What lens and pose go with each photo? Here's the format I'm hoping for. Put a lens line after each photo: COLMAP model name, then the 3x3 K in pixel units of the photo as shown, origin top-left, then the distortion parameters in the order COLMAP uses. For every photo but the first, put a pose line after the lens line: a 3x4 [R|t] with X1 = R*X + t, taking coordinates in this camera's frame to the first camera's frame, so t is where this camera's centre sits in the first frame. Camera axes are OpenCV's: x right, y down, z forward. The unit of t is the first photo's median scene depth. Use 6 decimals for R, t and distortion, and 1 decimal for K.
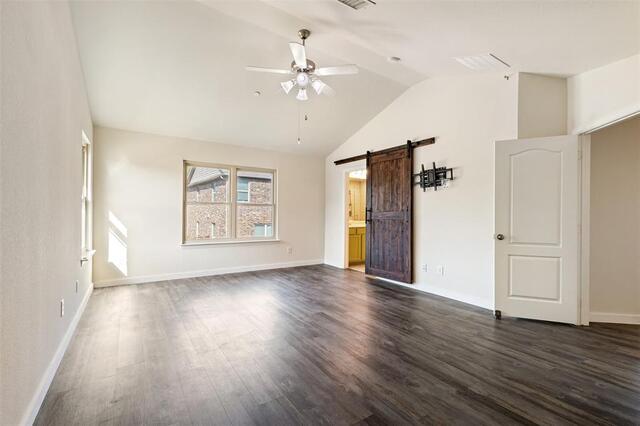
lens RADIAL K [[291.7, 0, 321.4], [0, 291.7, 210.5], [0, 0, 1]] dist [0.003669, 0.000131]
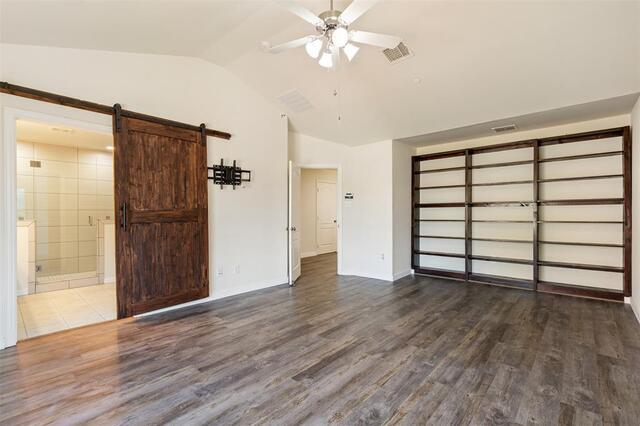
lens RADIAL K [[293.3, 0, 323.8], [0, 293.3, 214.3], [0, 0, 1]] dist [0.000652, -0.000087]
pose [[-0.252258, -0.014232, 0.967555, -0.608046], [-0.010400, 0.999874, 0.011996, 0.000330], [-0.967604, -0.007036, -0.252374, 0.914265]]
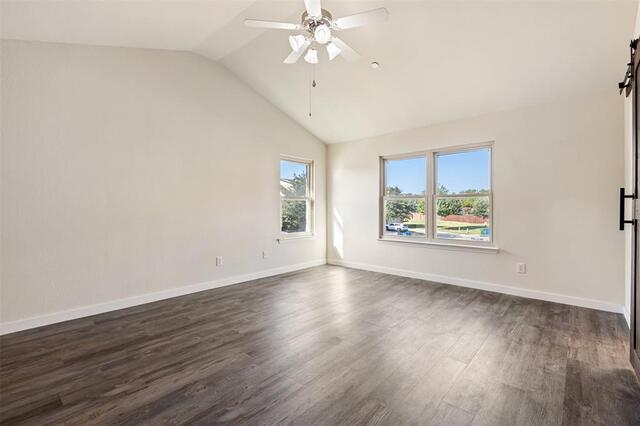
lens RADIAL K [[291.7, 0, 321.4], [0, 291.7, 210.5], [0, 0, 1]] dist [0.003669, 0.000131]
pose [[0.237399, -0.003365, -0.971406, 0.520113], [0.013379, 0.999910, -0.000194, 0.015263], [0.971320, -0.012950, 0.237423, 0.620602]]
